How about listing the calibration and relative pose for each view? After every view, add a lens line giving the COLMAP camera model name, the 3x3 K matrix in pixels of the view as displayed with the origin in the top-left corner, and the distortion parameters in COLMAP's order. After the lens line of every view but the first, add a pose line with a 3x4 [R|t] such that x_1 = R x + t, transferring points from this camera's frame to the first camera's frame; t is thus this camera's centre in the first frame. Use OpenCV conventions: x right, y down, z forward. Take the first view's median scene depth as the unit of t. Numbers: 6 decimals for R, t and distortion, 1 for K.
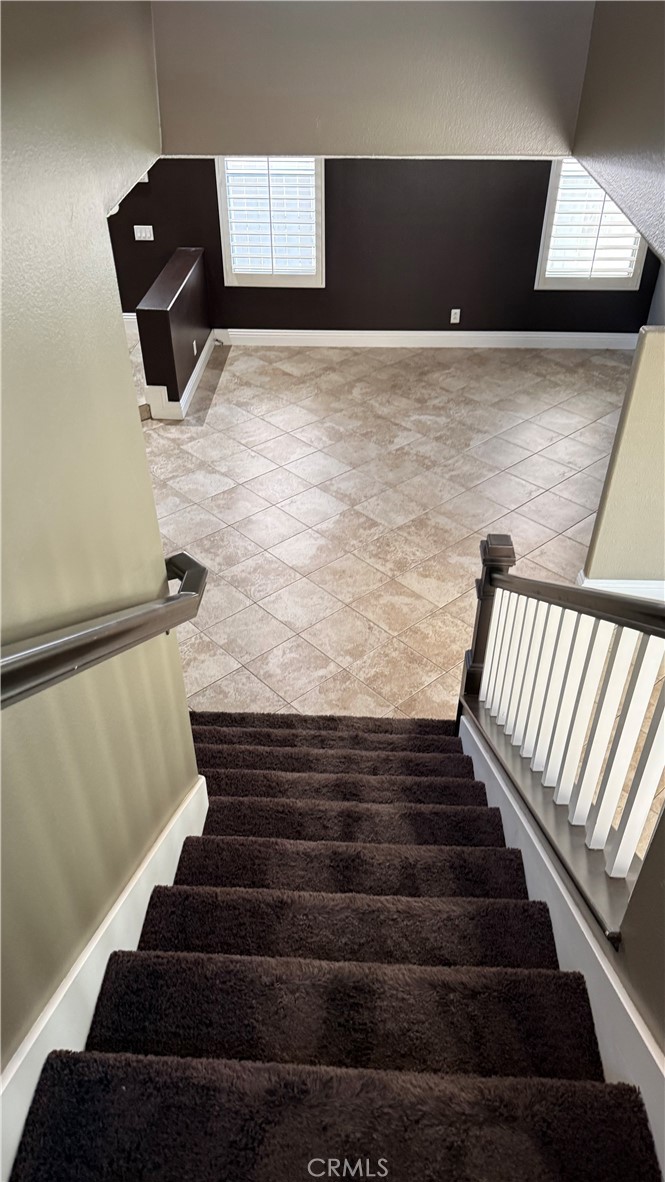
lens RADIAL K [[821.3, 0, 324.2], [0, 821.3, 612.5], [0, 0, 1]] dist [0.045303, -0.055159]
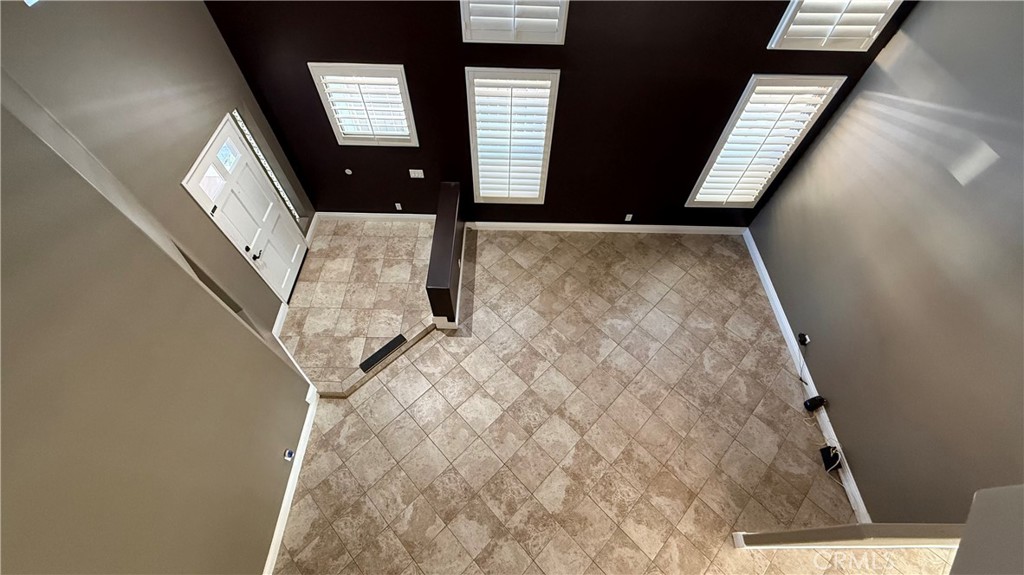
lens RADIAL K [[405.7, 0, 512.1], [0, 405.7, 286.7], [0, 0, 1]] dist [0.000315, 0.000641]
pose [[0.998147, -0.025989, 0.055012, -0.109936], [0.008312, 0.953947, 0.299861, -0.524647], [-0.060271, -0.298848, 0.952396, 0.310676]]
